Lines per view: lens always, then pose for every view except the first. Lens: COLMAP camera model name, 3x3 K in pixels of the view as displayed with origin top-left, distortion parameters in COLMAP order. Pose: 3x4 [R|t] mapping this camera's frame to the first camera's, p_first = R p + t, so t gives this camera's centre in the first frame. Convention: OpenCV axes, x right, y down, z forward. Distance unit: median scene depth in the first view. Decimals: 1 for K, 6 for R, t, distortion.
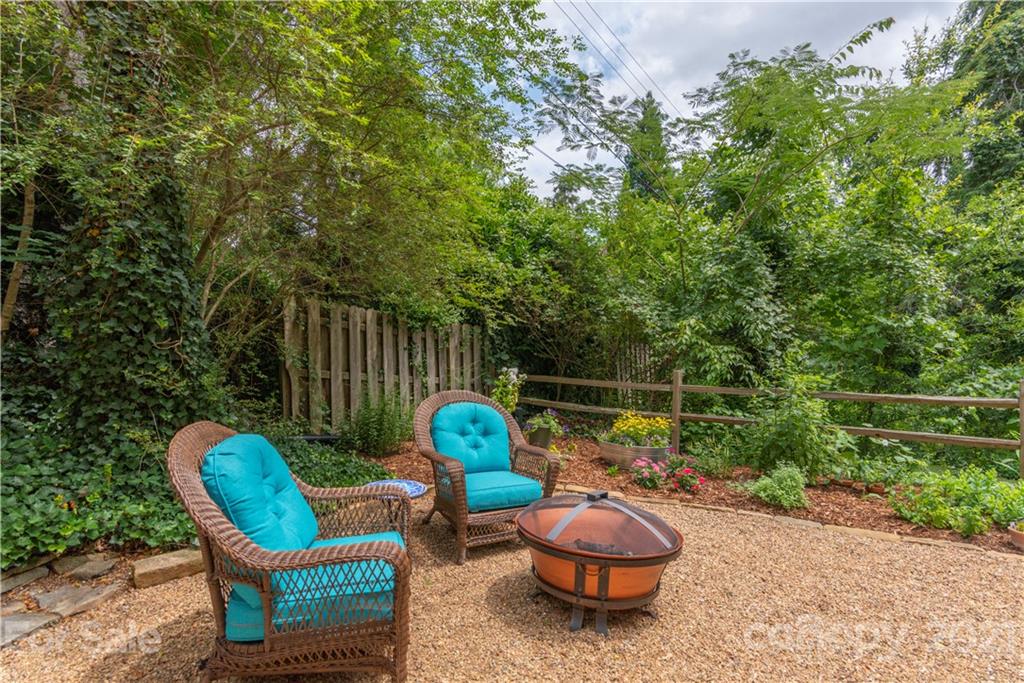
lens RADIAL K [[514.0, 0, 516.9], [0, 514.0, 343.4], [0, 0, 1]] dist [0.001722, 0.000248]
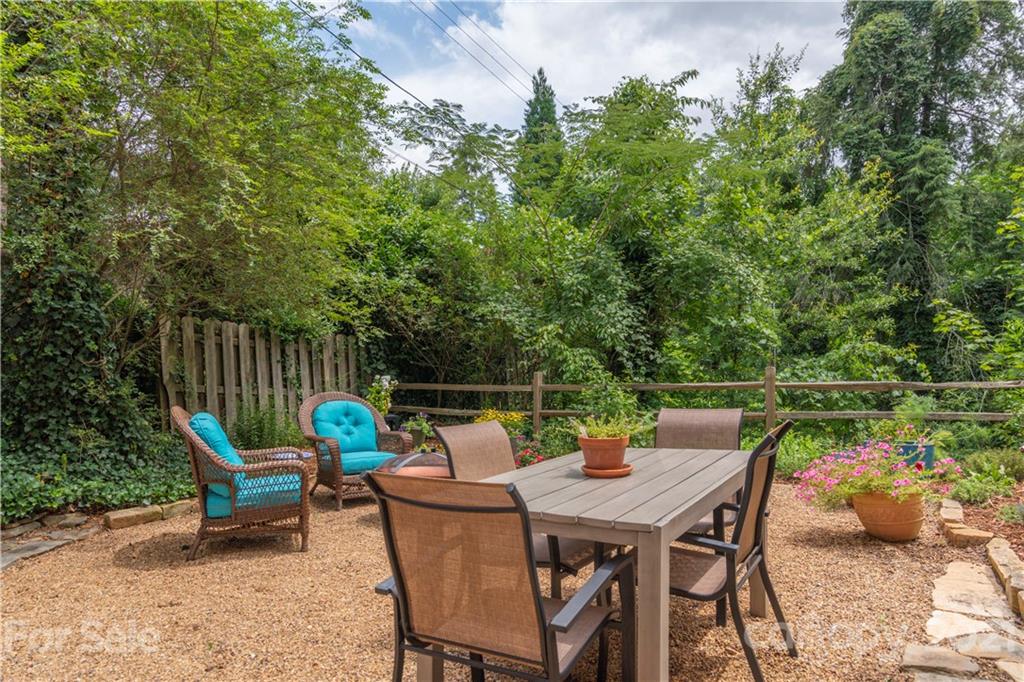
lens RADIAL K [[658.2, 0, 512.0], [0, 658.2, 341.0], [0, 0, 1]] dist [-0.001968, -0.000786]
pose [[0.987826, -0.030873, 0.152466, 0.042927], [0.032914, 0.999399, -0.010882, -0.000620], [-0.152038, 0.015768, 0.988249, -0.372553]]
